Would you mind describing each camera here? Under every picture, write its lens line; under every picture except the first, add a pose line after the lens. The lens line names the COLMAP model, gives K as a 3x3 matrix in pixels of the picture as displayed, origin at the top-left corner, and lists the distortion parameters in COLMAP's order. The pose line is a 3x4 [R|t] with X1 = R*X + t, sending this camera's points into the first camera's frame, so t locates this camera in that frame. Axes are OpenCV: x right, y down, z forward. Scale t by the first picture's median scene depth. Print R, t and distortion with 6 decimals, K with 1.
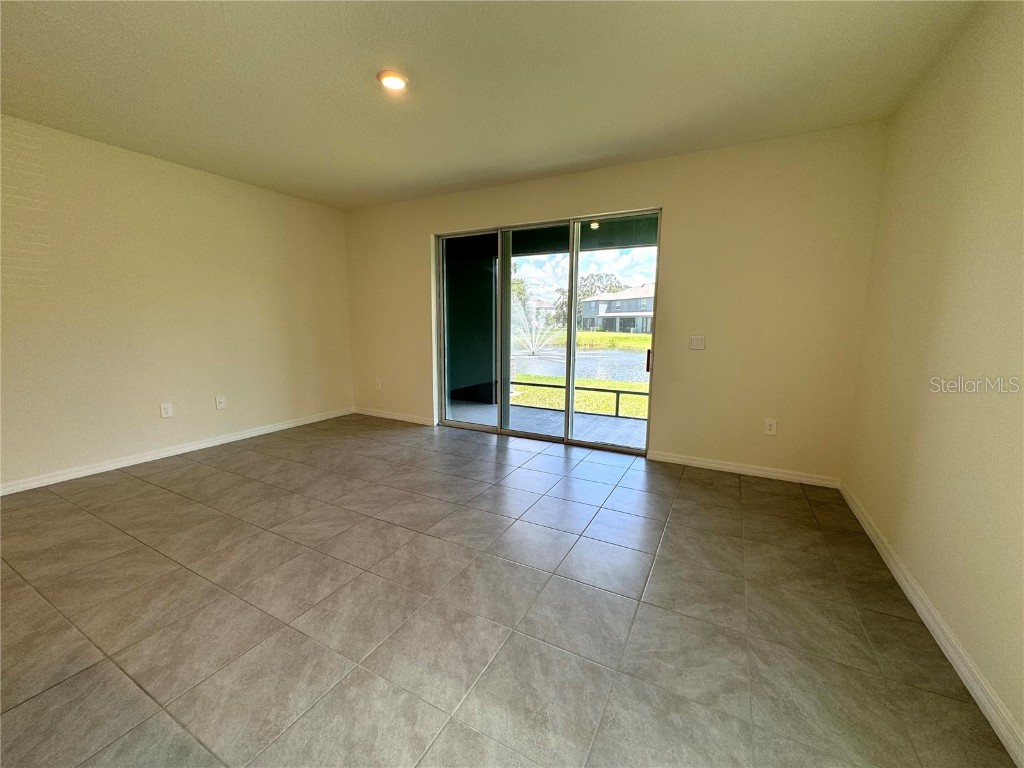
lens RADIAL K [[411.2, 0, 510.8], [0, 411.2, 383.6], [0, 0, 1]] dist [-0.001144, 0.000588]
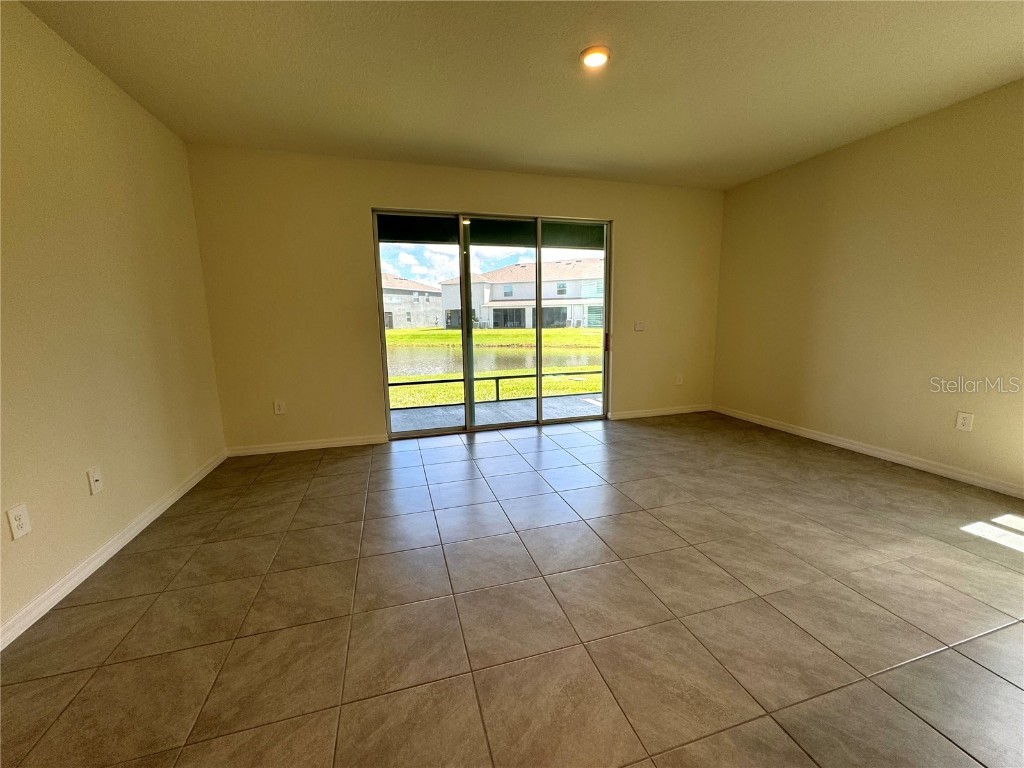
lens RADIAL K [[411.2, 0, 512.9], [0, 411.2, 386.6], [0, 0, 1]] dist [-0.001144, 0.000588]
pose [[0.706657, -0.137490, 0.694070, -0.911667], [0.126548, 0.989681, 0.067205, -0.050320], [-0.696148, 0.040342, 0.716764, 0.371508]]
